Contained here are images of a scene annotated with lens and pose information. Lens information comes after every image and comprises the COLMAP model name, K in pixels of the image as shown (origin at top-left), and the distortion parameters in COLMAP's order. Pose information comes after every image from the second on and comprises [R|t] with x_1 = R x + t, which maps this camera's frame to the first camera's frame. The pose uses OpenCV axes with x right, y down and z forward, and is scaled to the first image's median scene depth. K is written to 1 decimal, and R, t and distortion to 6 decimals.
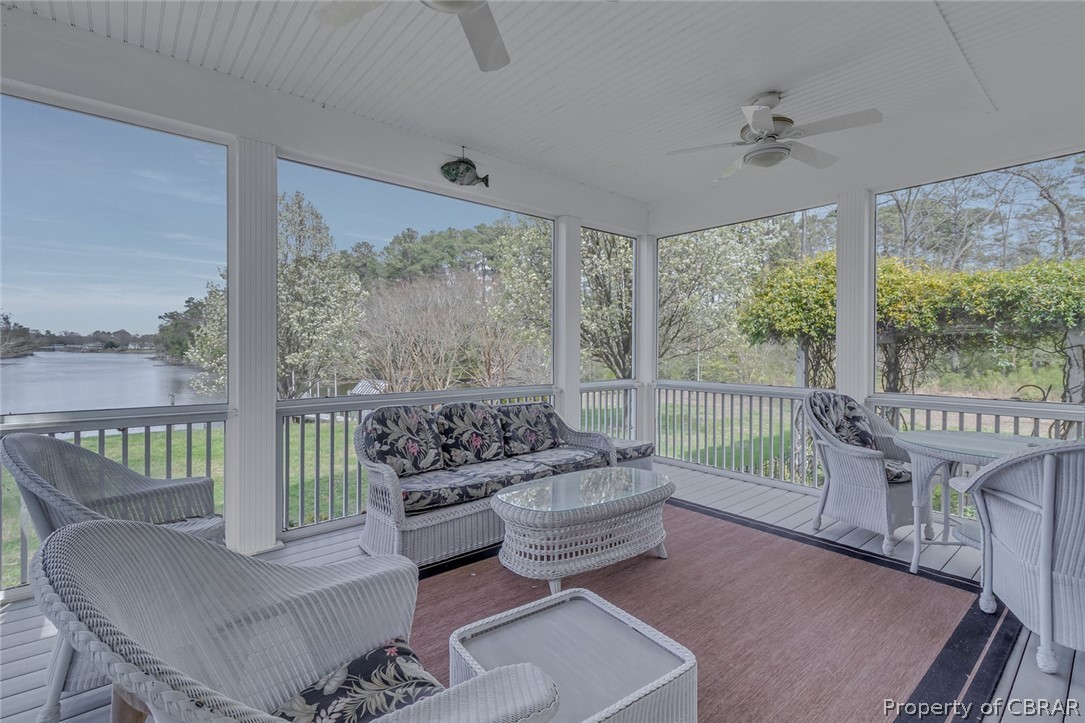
lens RADIAL K [[502.9, 0, 546.7], [0, 502.9, 352.7], [0, 0, 1]] dist [-0.000509, -0.000565]
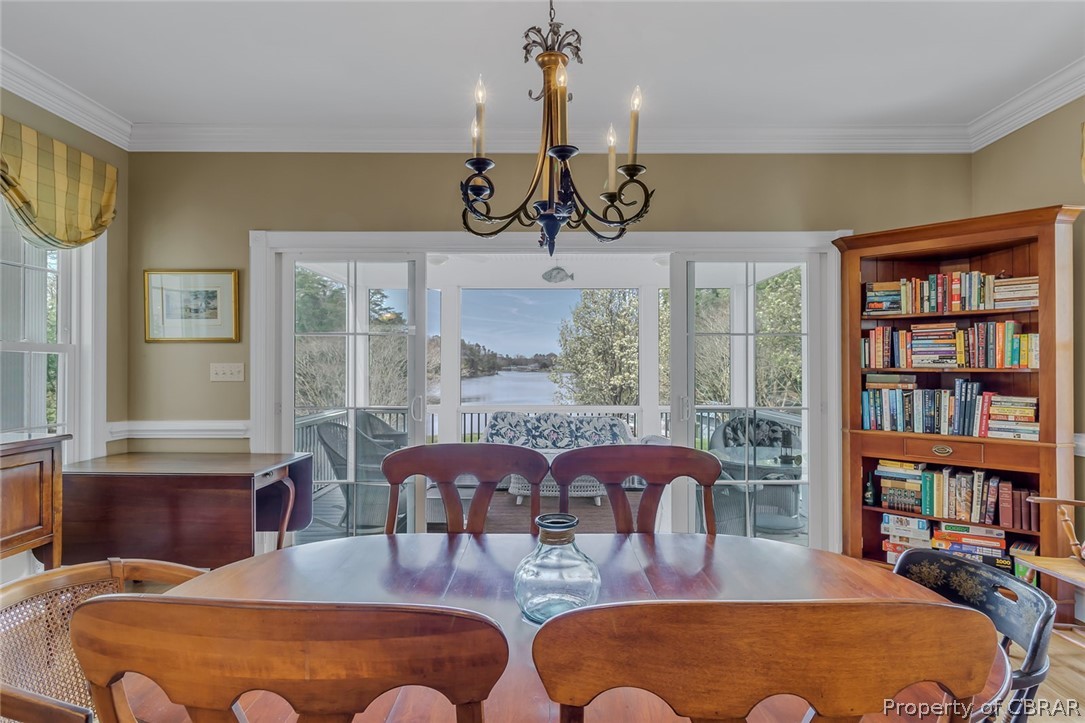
lens RADIAL K [[565.1, 0, 549.0], [0, 565.1, 364.6], [0, 0, 1]] dist [-0.022758, -0.000253]
pose [[0.756084, -0.007455, -0.654432, 1.093230], [-0.001157, 0.999918, -0.012728, -0.039043], [0.654473, 0.010380, 0.756014, -0.452813]]
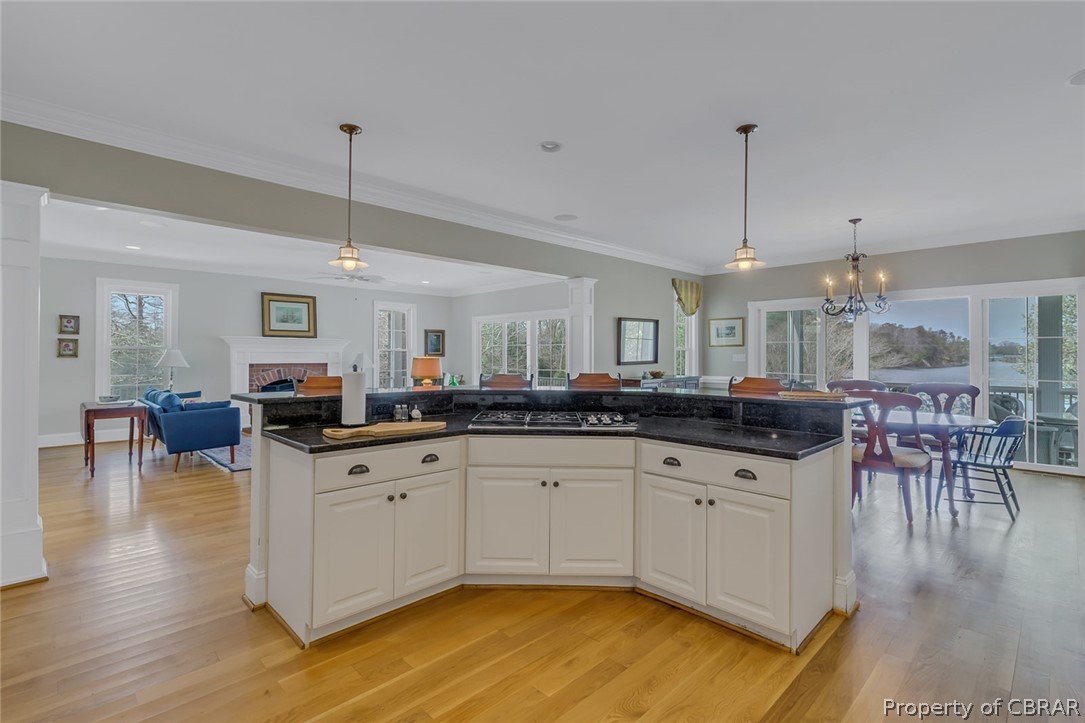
lens RADIAL K [[502.9, 0, 545.6], [0, 502.9, 355.7], [0, 0, 1]] dist [-0.000509, -0.000565]
pose [[0.064275, -0.002867, -0.997928, 5.147952], [-0.010525, 0.999938, -0.003551, -0.004488], [0.997877, 0.010732, 0.064241, -2.743113]]
